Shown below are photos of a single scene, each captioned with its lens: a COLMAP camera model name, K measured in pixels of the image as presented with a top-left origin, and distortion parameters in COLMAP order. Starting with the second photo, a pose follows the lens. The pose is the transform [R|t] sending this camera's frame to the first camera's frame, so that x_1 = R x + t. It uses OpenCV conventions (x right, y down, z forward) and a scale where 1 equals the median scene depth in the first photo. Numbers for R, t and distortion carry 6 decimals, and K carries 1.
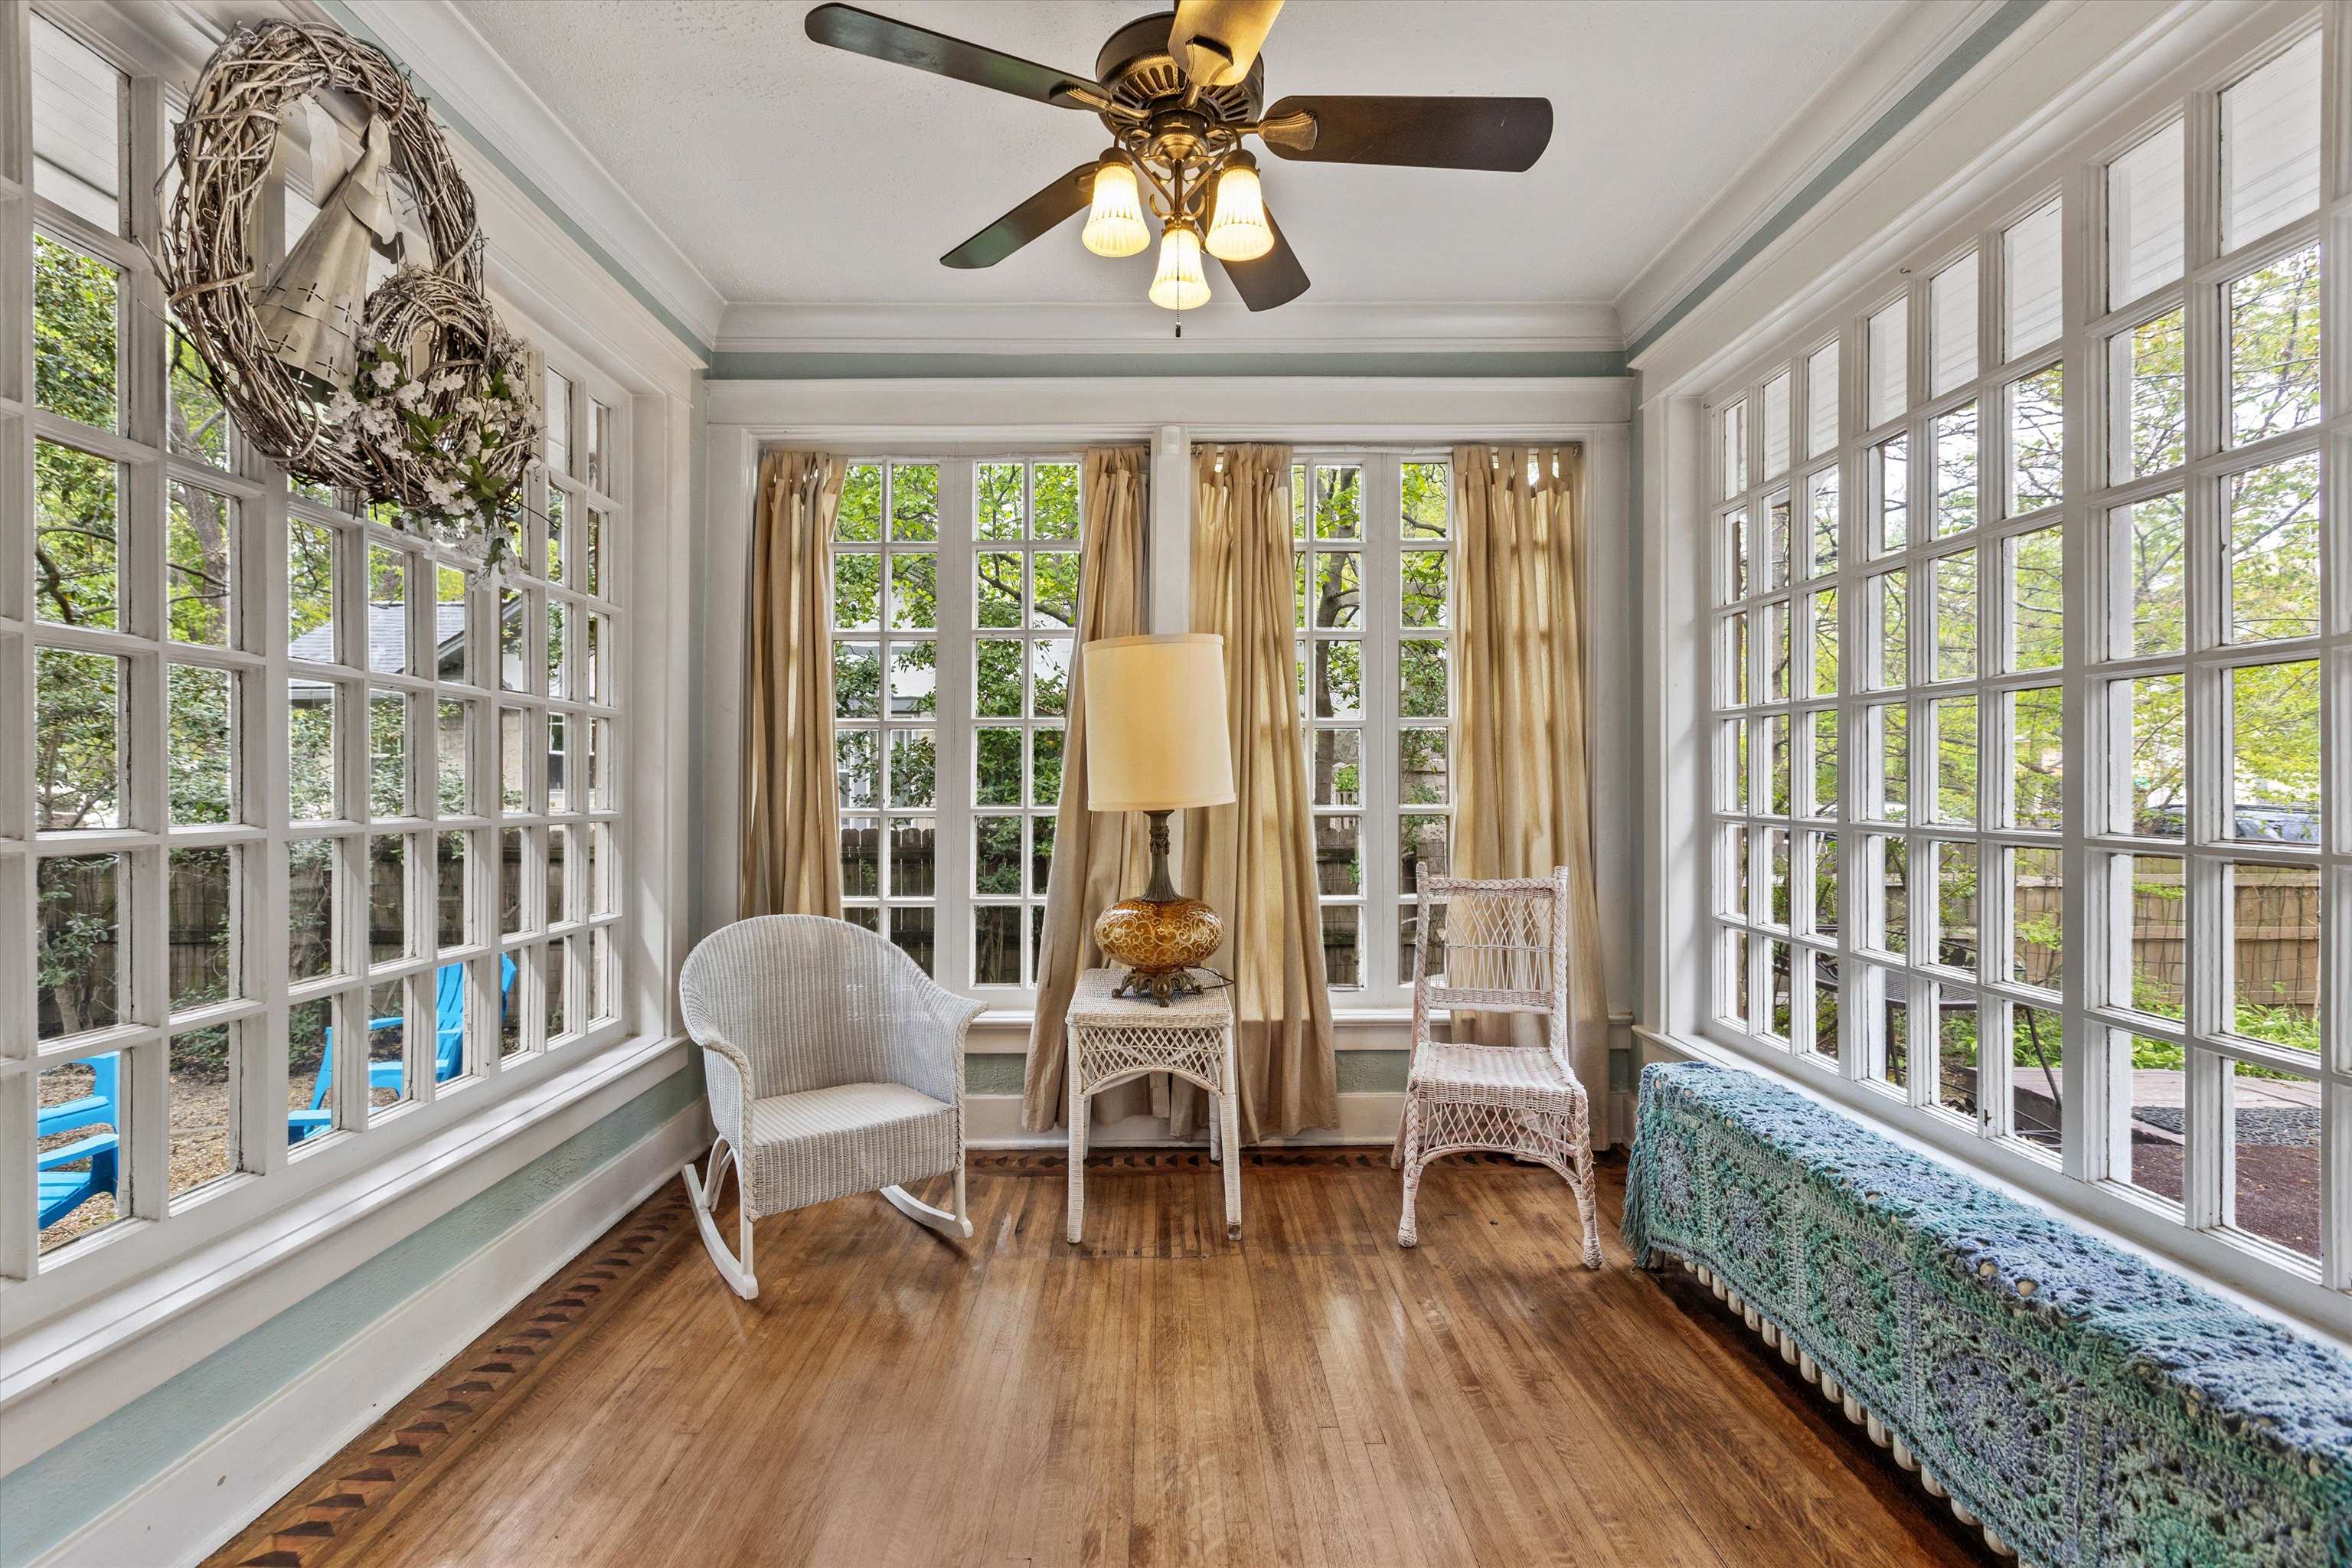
lens RADIAL K [[1072.7, 0, 1155.2], [0, 1072.7, 780.1], [0, 0, 1]] dist [0.001820, 0.000123]
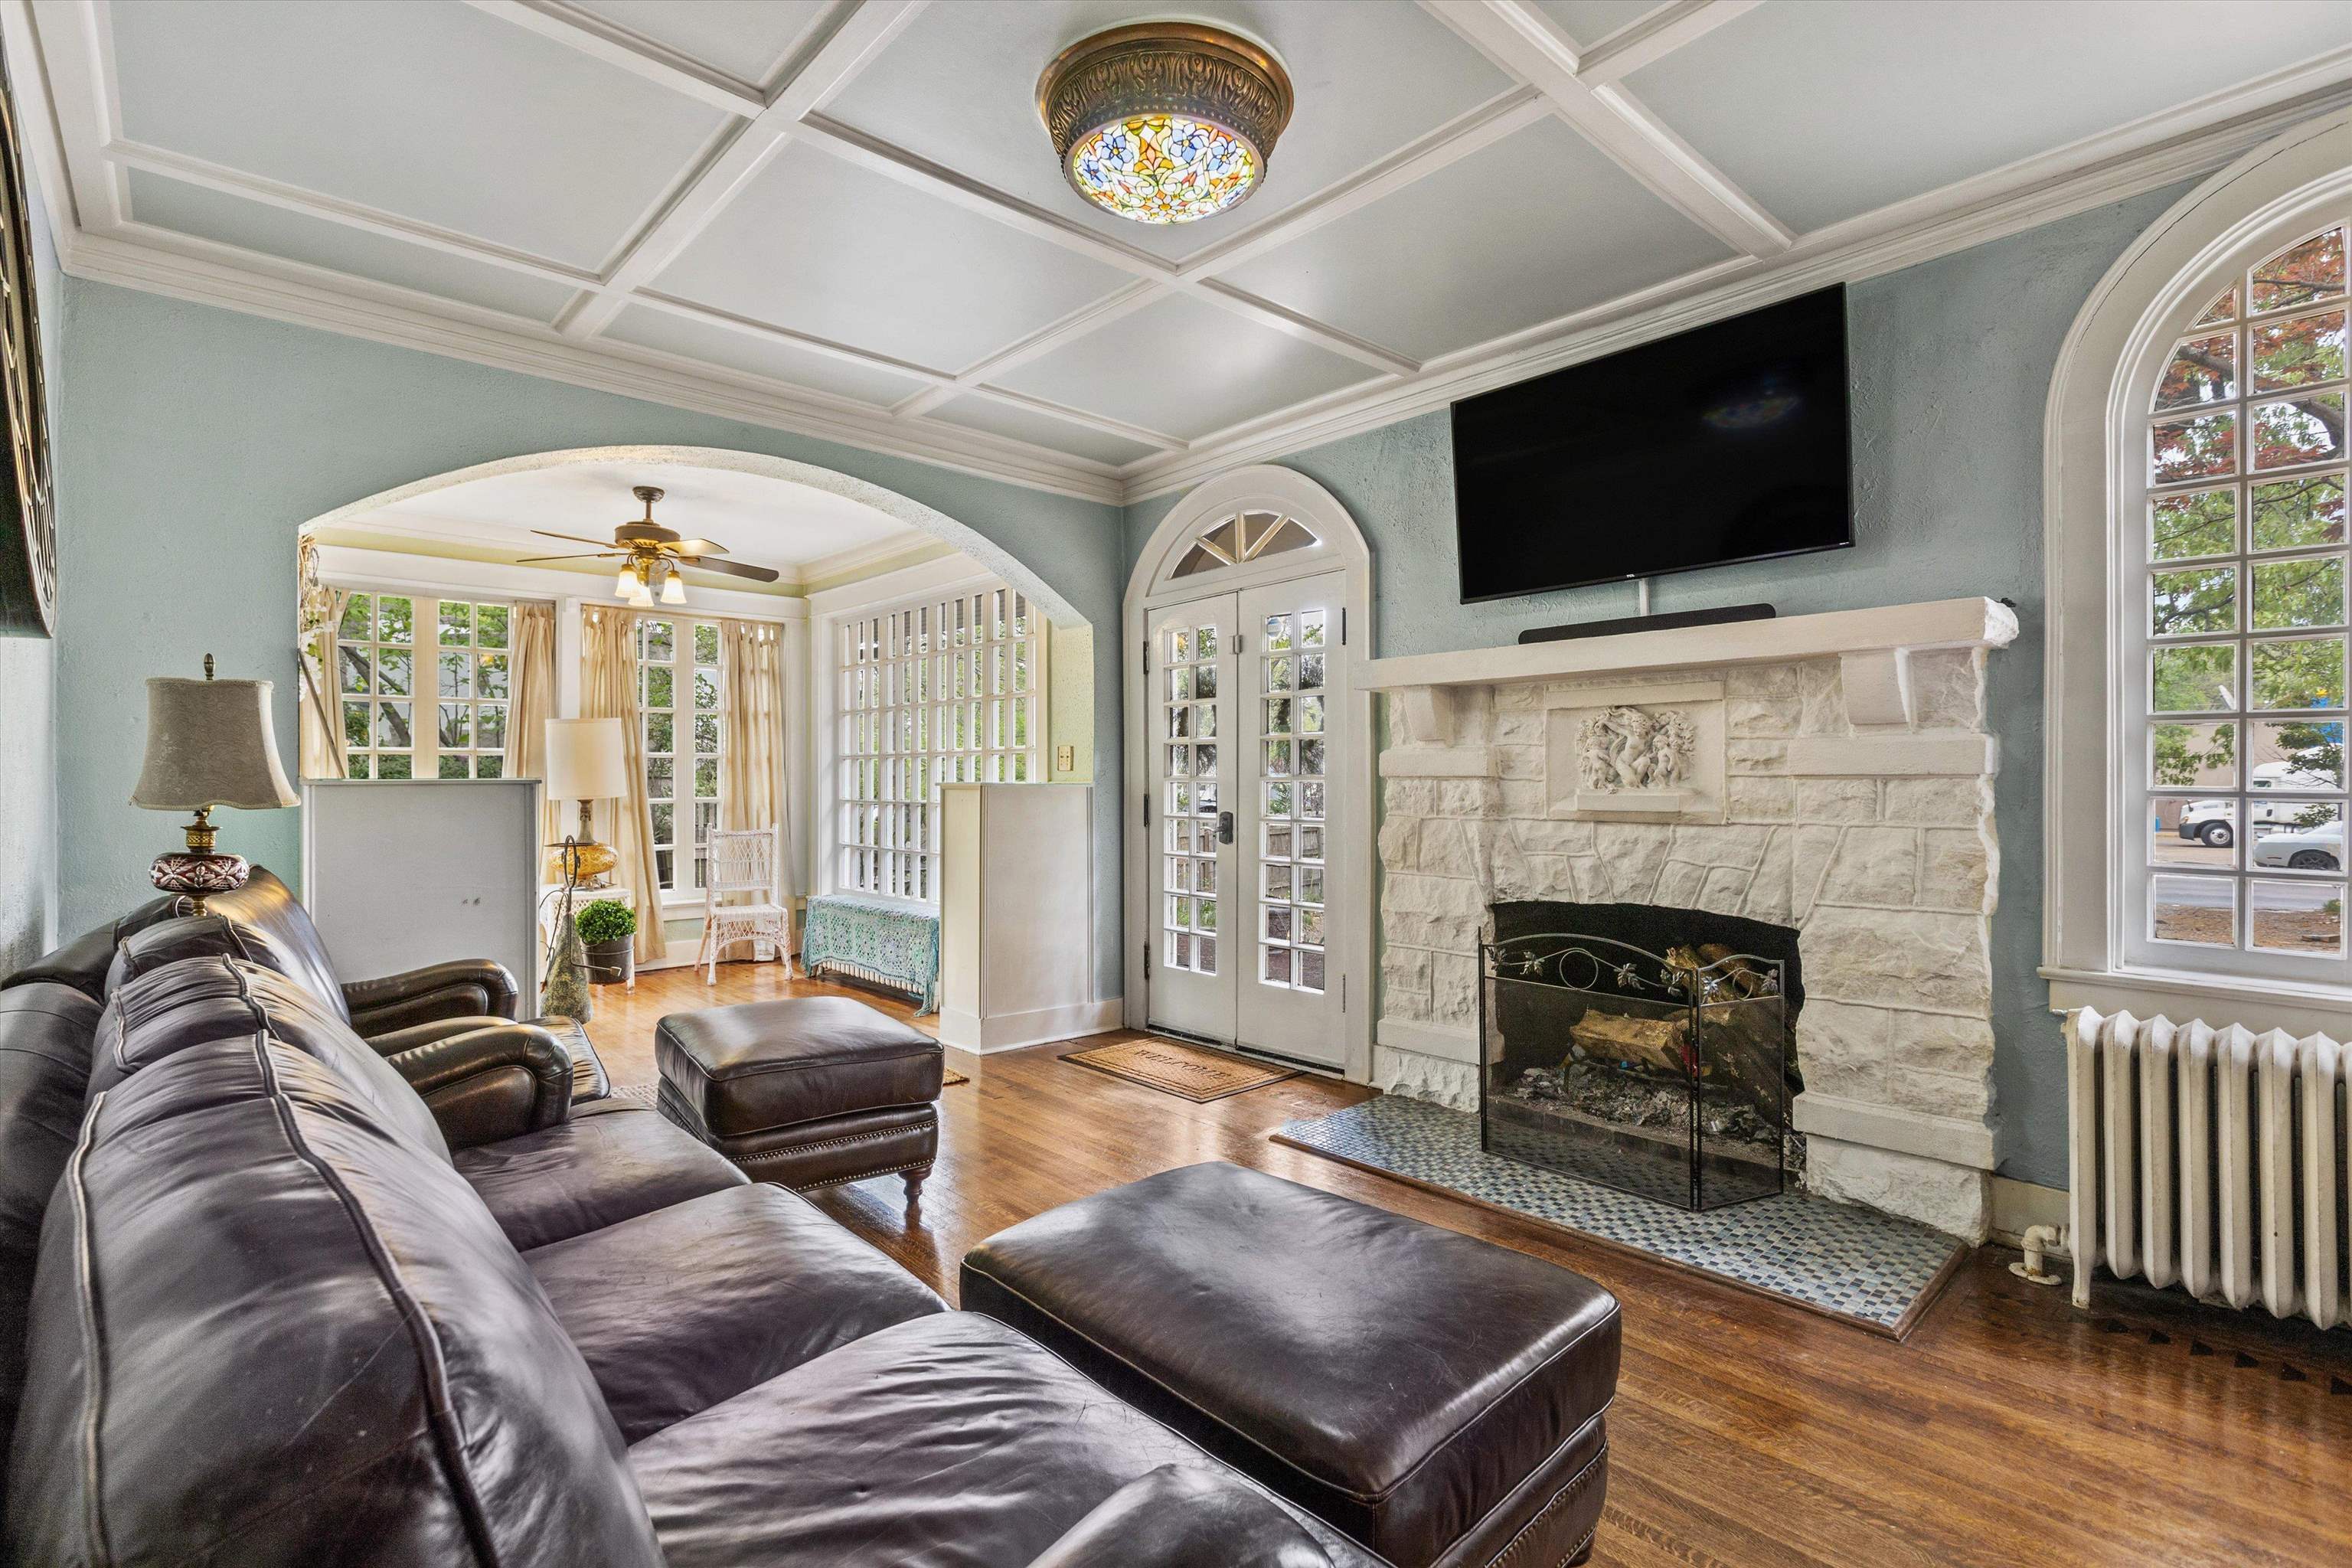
lens RADIAL K [[1072.7, 0, 1158.1], [0, 1072.7, 776.4], [0, 0, 1]] dist [0.001820, 0.000123]
pose [[0.750499, 0.001852, 0.660869, -0.453379], [-0.002230, 0.999997, -0.000270, -0.015938], [-0.660868, -0.001271, 0.750501, -1.091657]]
